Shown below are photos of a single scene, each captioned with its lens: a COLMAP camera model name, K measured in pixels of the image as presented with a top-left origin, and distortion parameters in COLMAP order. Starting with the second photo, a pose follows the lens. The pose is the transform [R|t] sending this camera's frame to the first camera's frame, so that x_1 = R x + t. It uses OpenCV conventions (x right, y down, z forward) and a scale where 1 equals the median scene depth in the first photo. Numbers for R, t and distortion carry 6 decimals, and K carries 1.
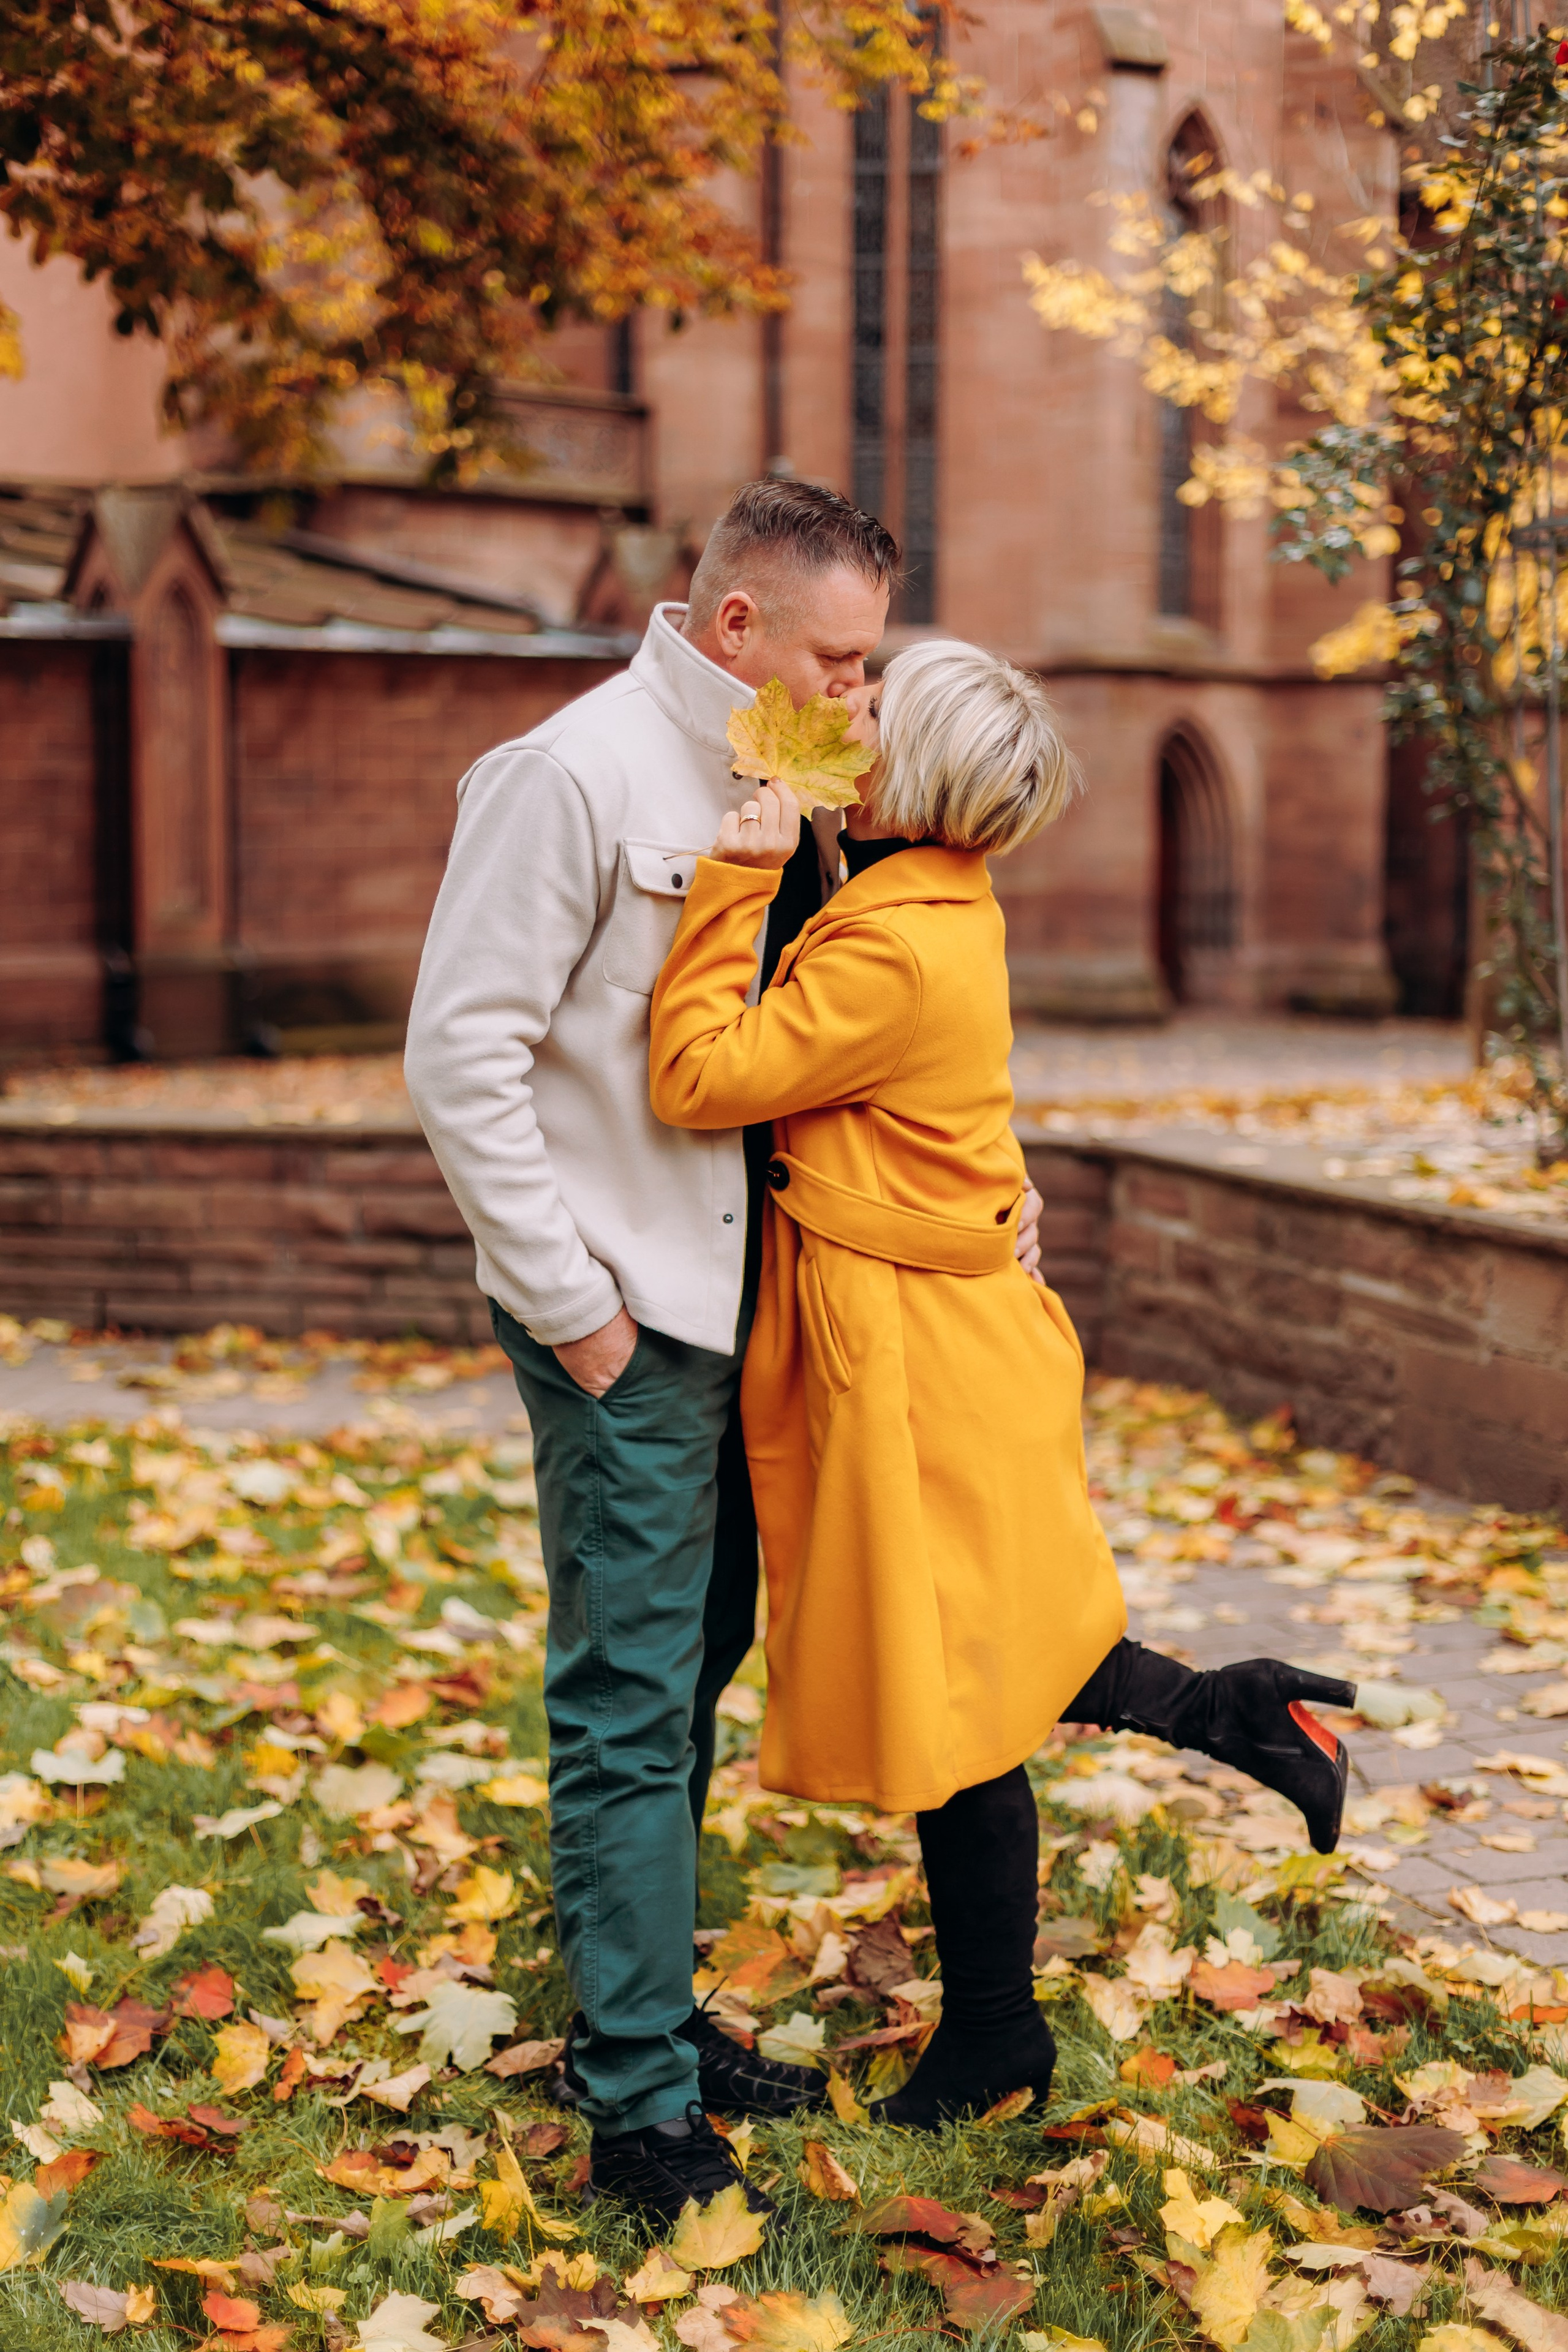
lens RADIAL K [[3659.2, 0, 739.1], [0, 3659.2, 1184.4], [0, 0, 1]] dist [-0.020788, 0.047934]
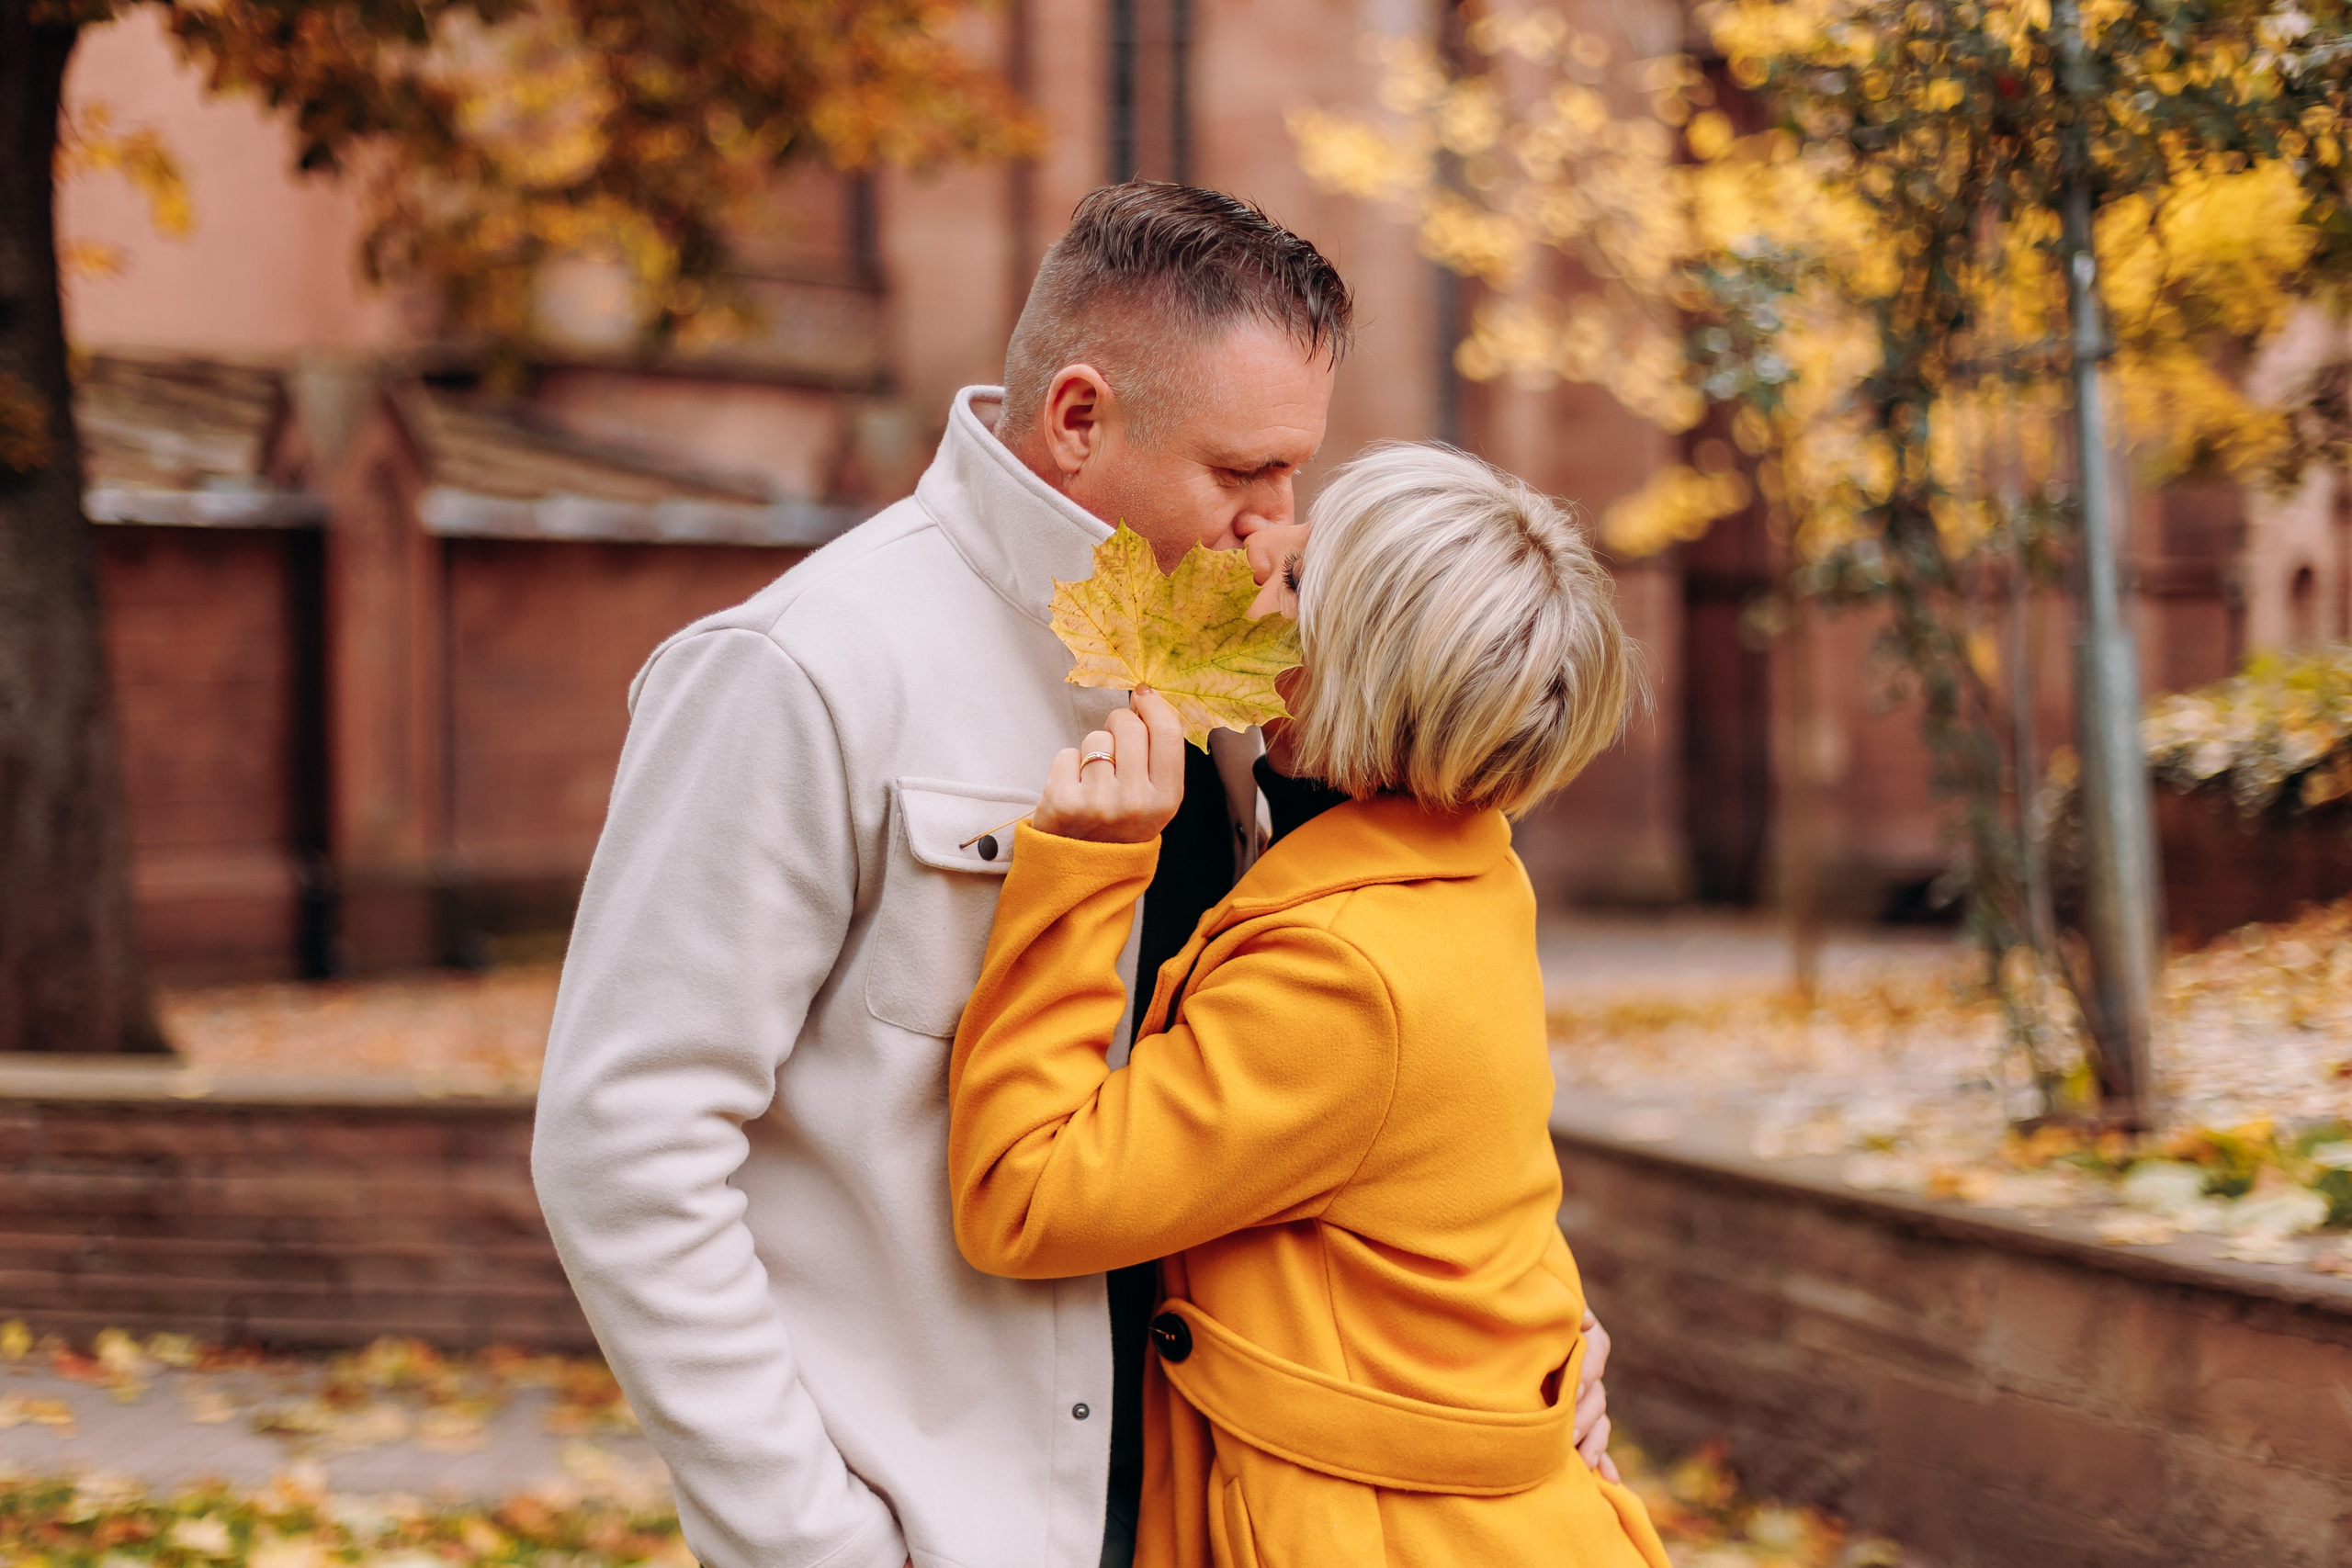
lens RADIAL K [[3129.2, 0, 1175.7], [0, 3129.2, 884.6], [0, 0, 1]] dist [0.104785, -0.045803]
pose [[0.997659, -0.013465, 0.067049, -0.013614], [0.016149, 0.999083, -0.039657, -0.036811], [-0.066453, 0.040647, 0.996961, 0.322617]]
